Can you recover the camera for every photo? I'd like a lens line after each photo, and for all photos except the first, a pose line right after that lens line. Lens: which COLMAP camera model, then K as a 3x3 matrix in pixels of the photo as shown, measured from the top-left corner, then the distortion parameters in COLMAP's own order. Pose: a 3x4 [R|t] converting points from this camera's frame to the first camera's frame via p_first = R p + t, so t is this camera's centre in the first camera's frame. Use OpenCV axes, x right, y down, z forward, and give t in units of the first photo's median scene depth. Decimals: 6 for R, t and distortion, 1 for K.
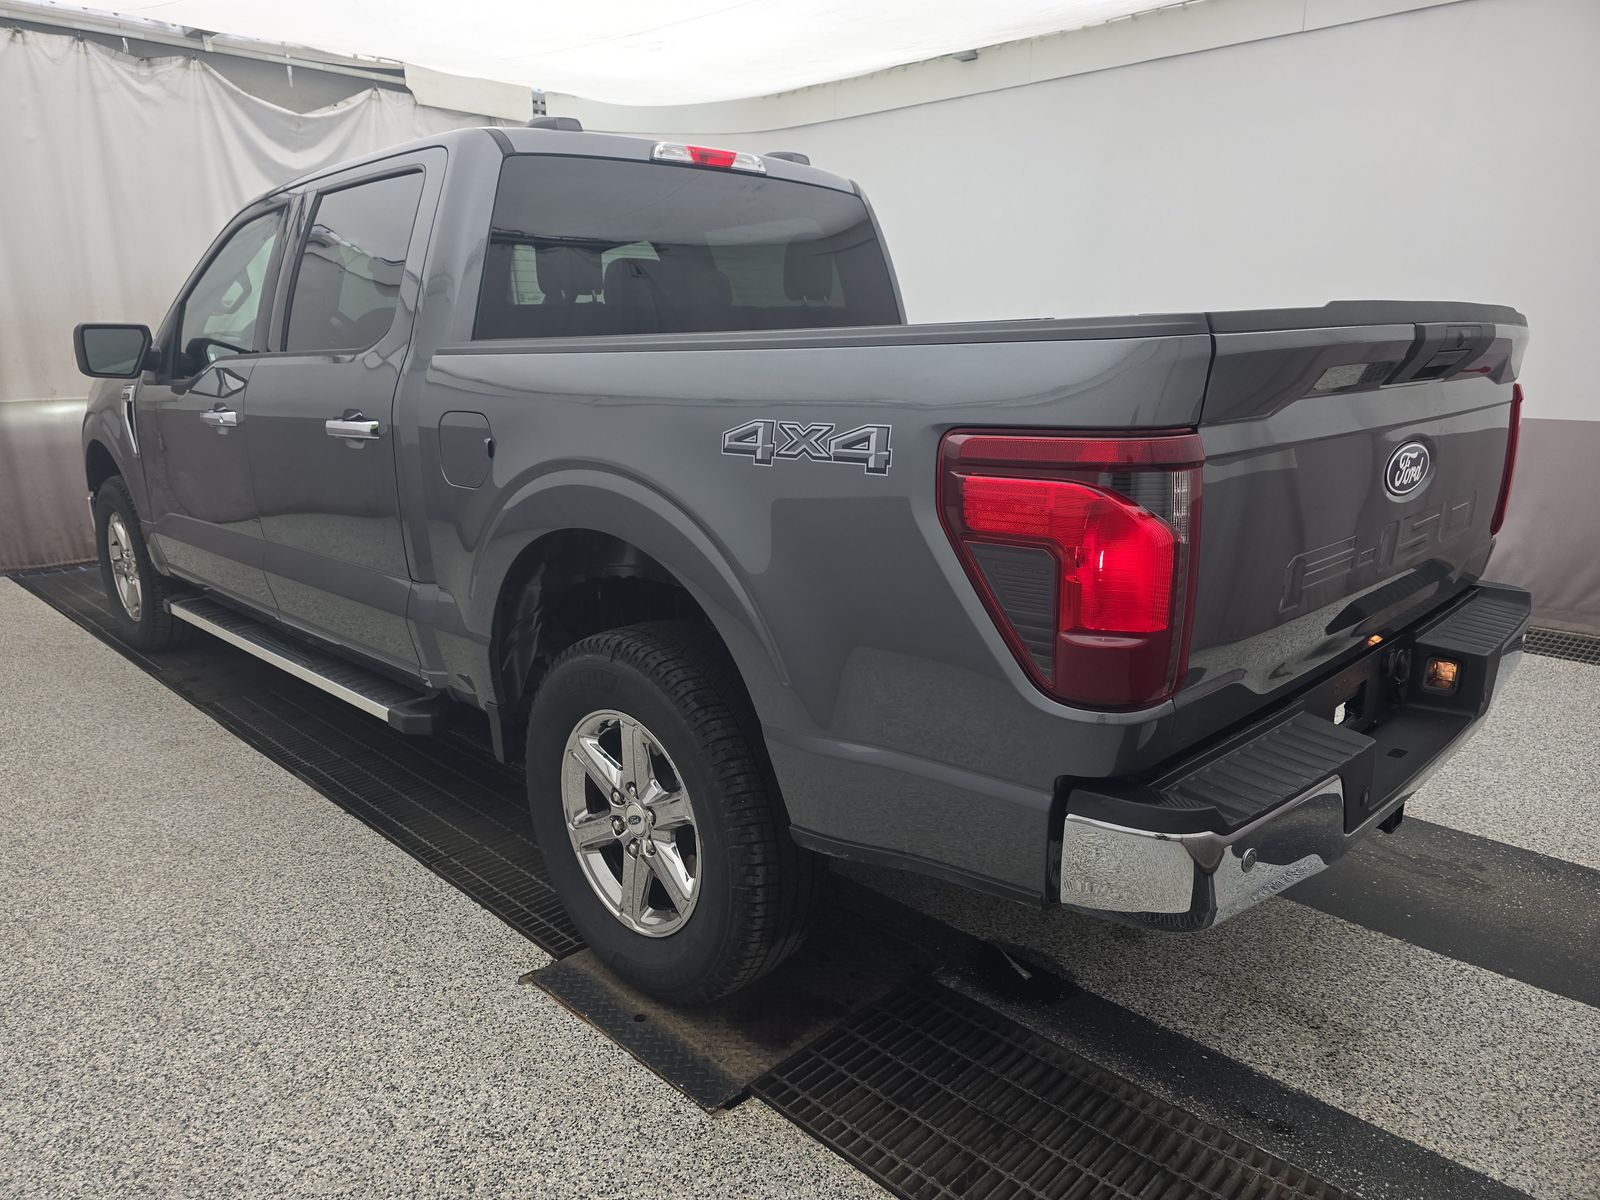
lens RADIAL K [[1102.4, 0, 791.8], [0, 1102.4, 603.5], [0, 0, 1]] dist [0.065286, -0.053668]
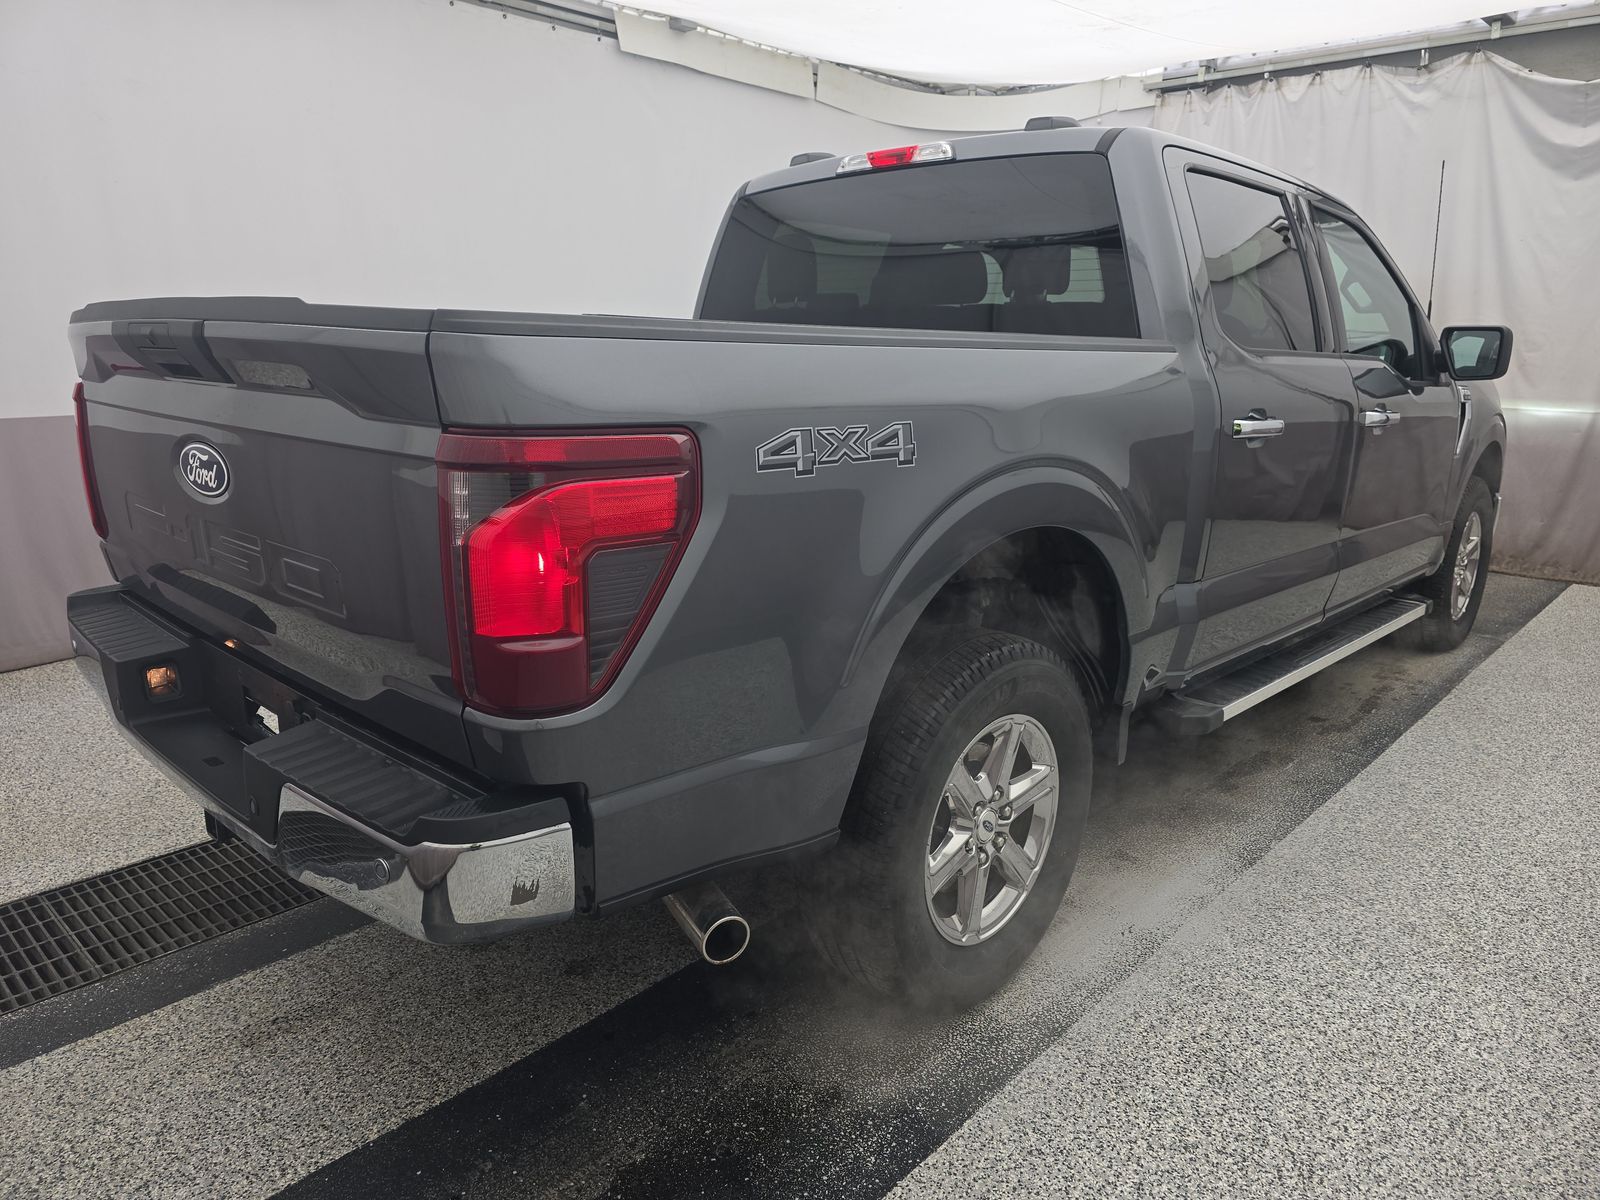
lens RADIAL K [[1102.4, 0, 791.8], [0, 1102.4, 603.5], [0, 0, 1]] dist [0.065286, -0.053668]
pose [[-0.010873, 0.242332, -0.970132, 0.827851], [-0.248380, 0.939128, 0.237372, -0.201380], [0.968602, 0.243542, 0.049979, 0.803227]]
